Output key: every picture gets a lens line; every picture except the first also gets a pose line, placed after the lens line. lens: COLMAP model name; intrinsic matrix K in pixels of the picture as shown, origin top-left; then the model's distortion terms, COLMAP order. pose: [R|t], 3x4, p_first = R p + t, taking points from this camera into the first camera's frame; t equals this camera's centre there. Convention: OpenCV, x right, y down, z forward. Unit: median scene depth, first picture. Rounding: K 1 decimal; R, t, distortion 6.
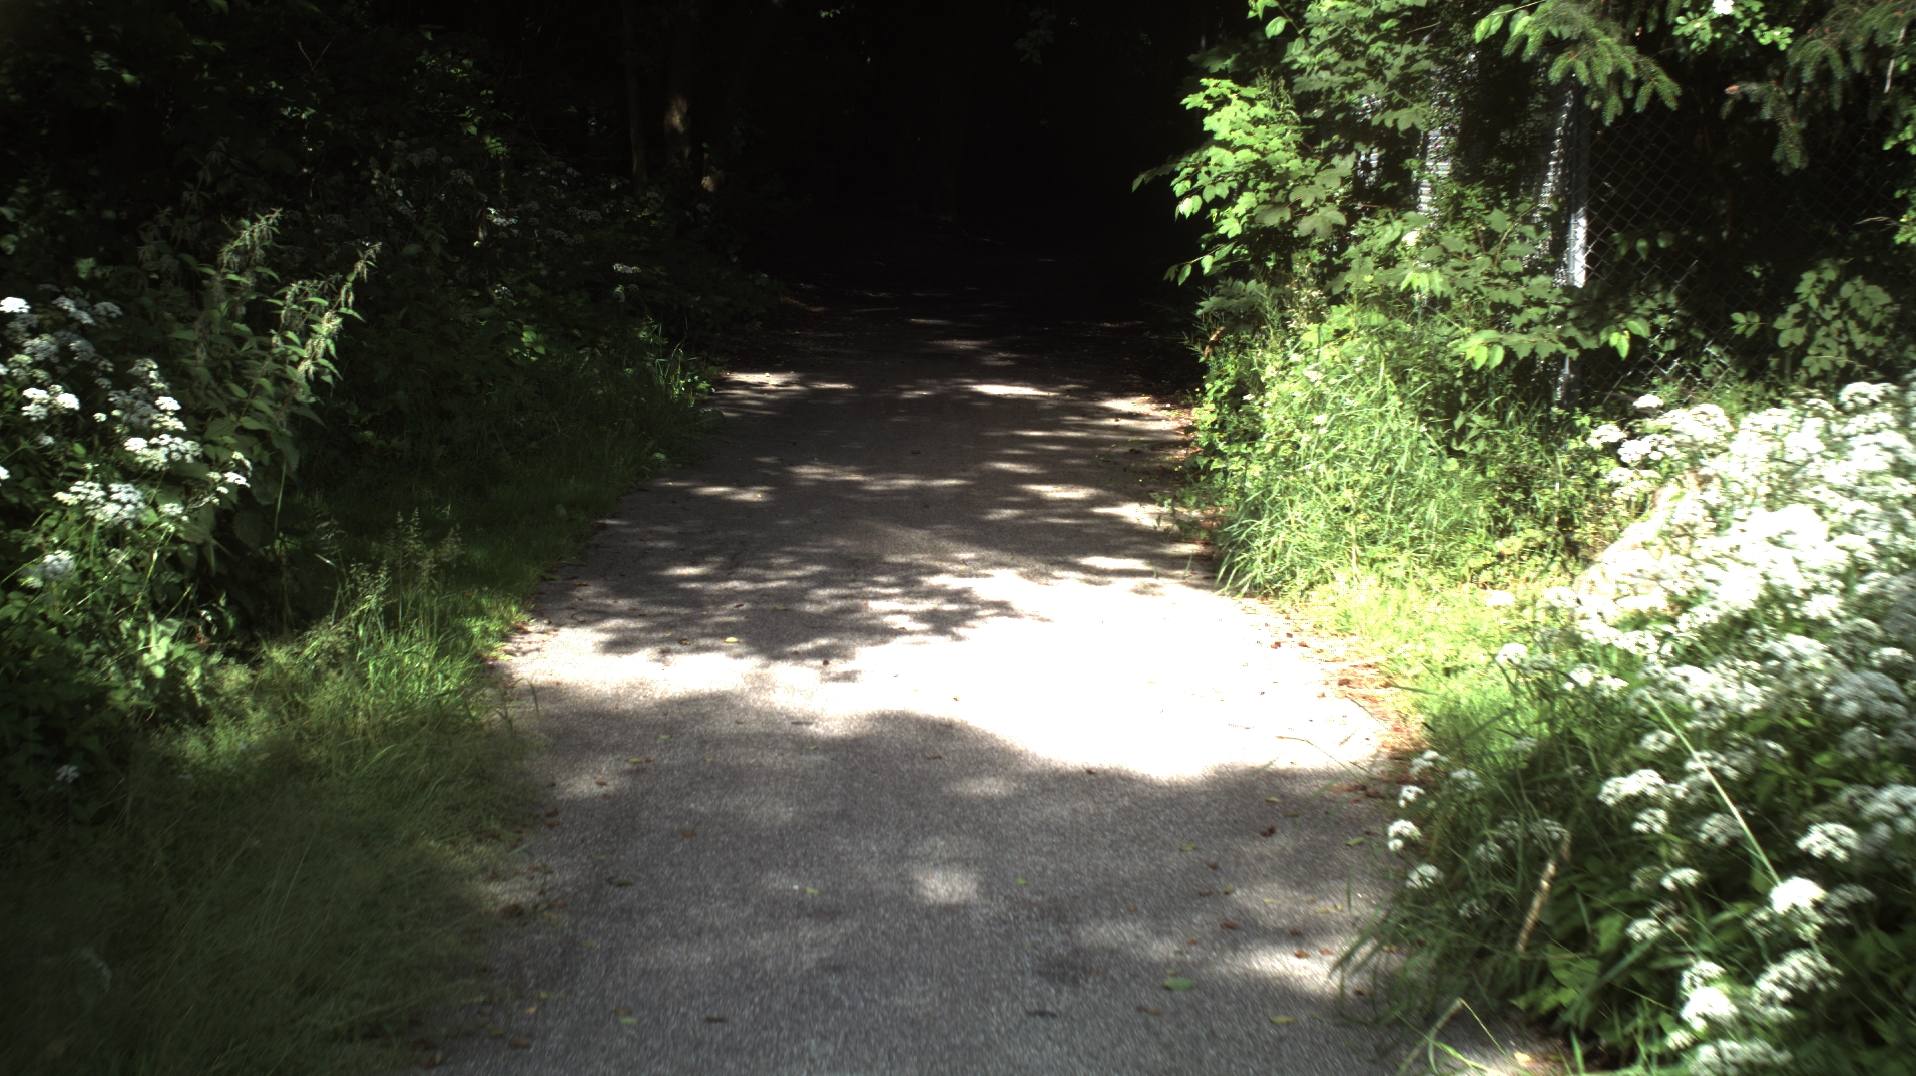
lens RADIAL K [[3400.6, 0, 967.1], [0, 3400.6, 540.1], [0, 0, 1]] dist [-0.262702, 0.000000]
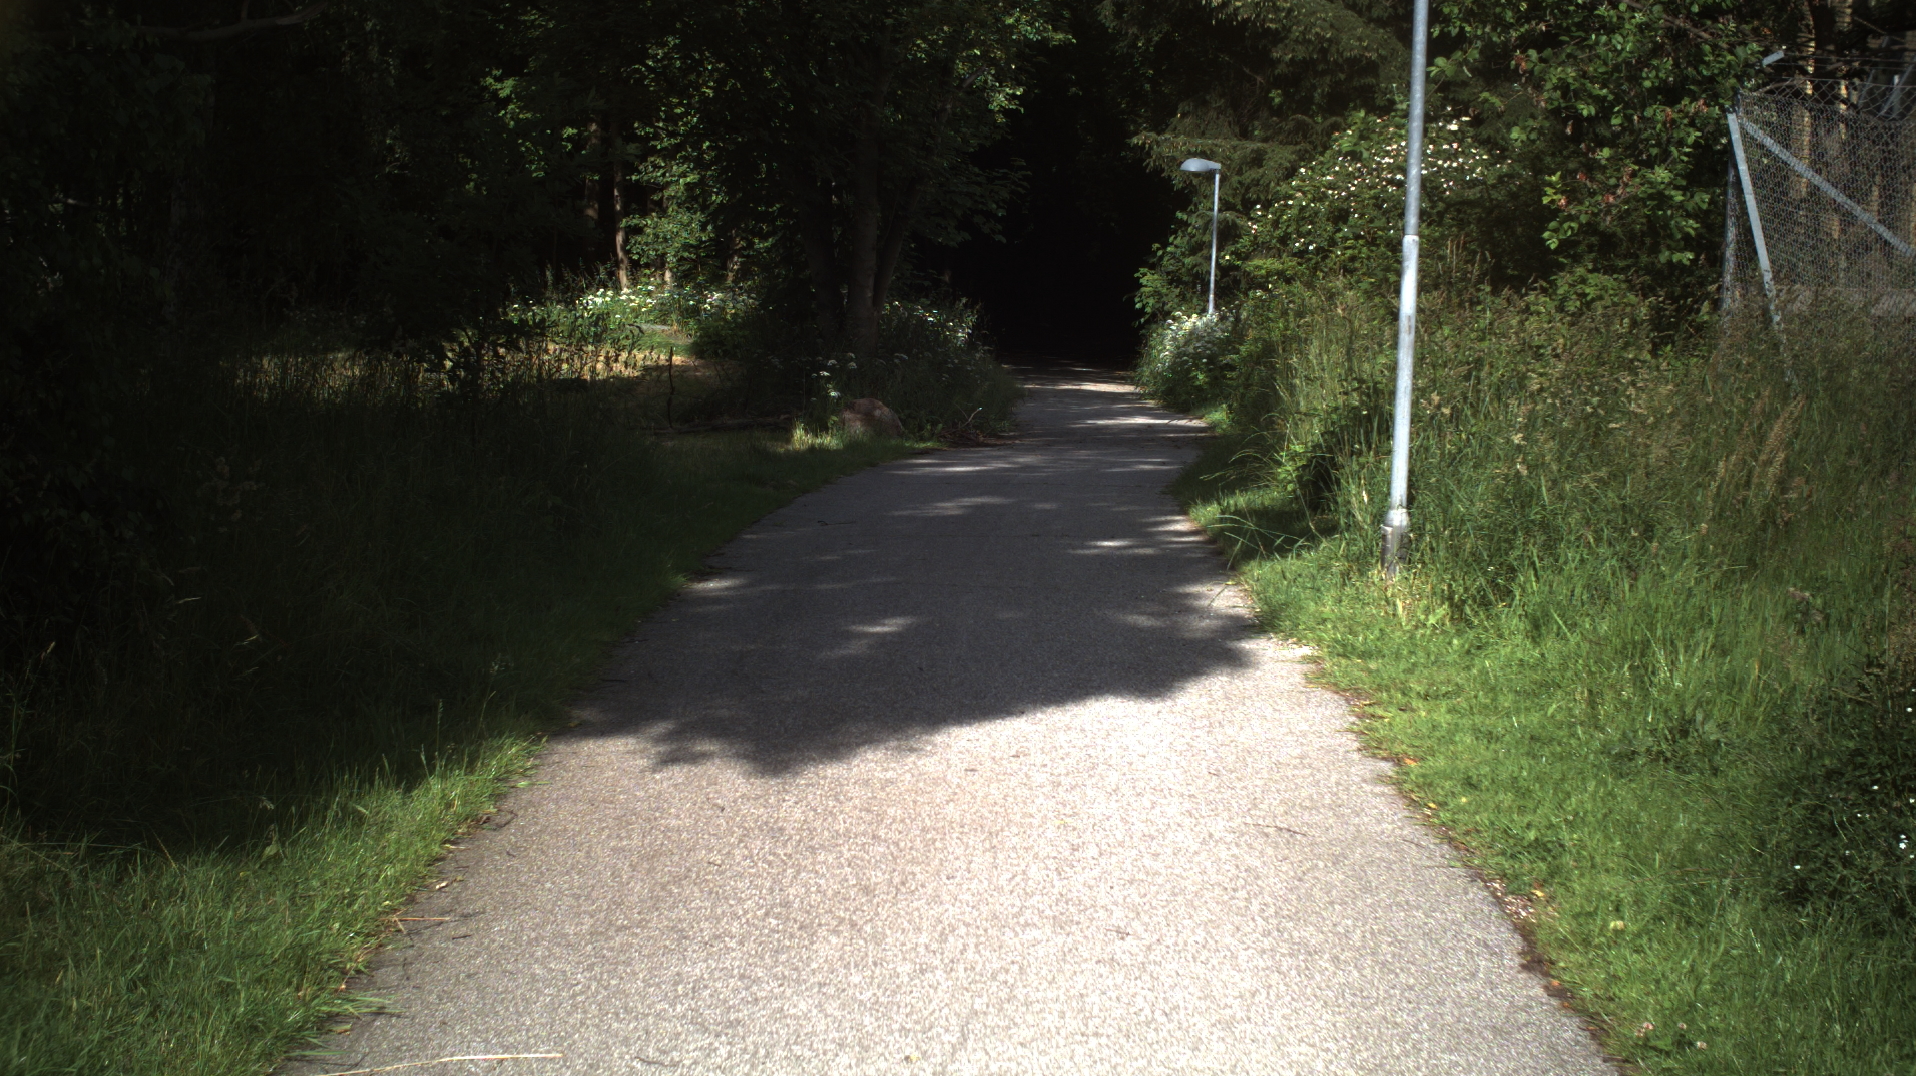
lens RADIAL K [[3400.6, 0, 956.6], [0, 3400.6, 555.0], [0, 0, 1]] dist [-0.262702, 0.000000]
pose [[0.999805, -0.007994, -0.018036, -0.071336], [0.007275, 0.999190, -0.039576, 0.356113], [0.018338, 0.039437, 0.999054, -2.986031]]
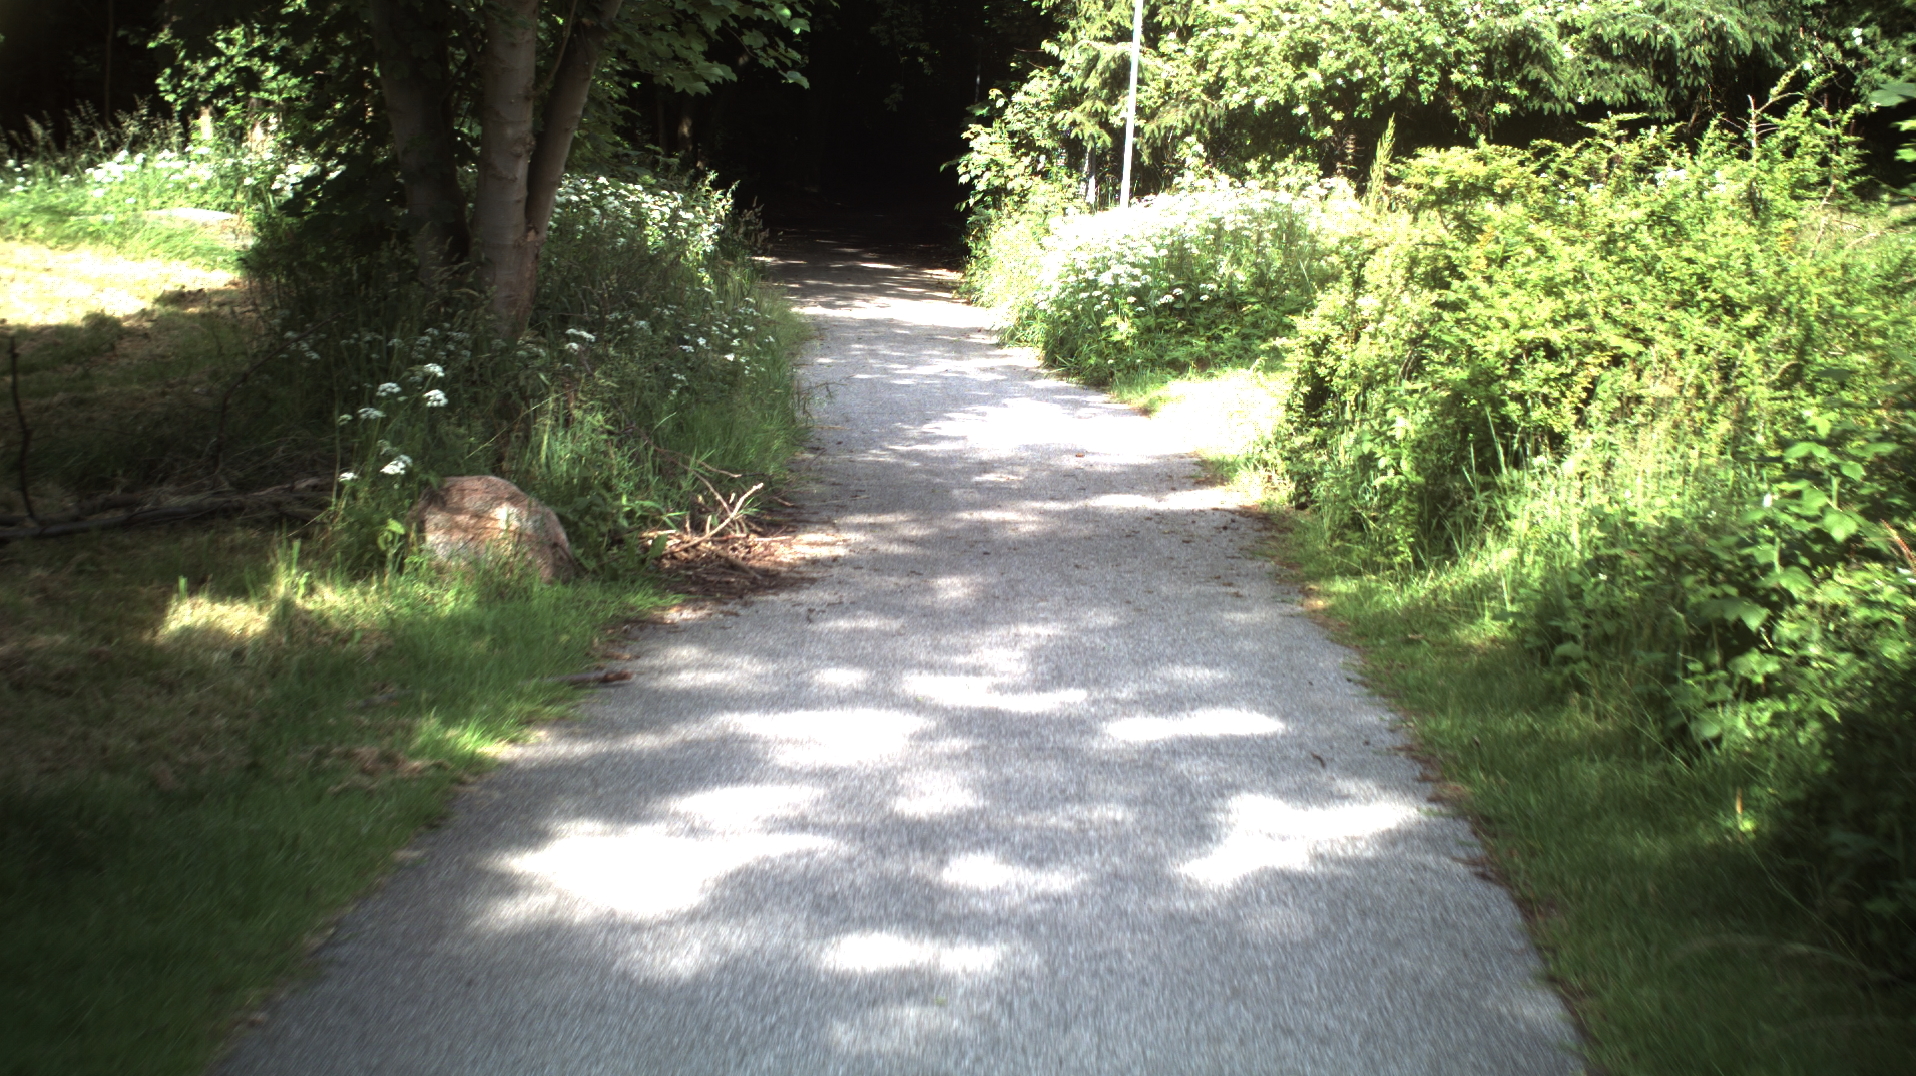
lens RADIAL K [[3400.6, 0, 951.3], [0, 3400.6, 541.6], [0, 0, 1]] dist [-0.262702, 0.000000]
pose [[0.998272, 0.005799, 0.058474, -0.097694], [-0.006048, 0.999973, 0.004086, 0.177688], [-0.058449, -0.004433, 0.998281, -1.658828]]
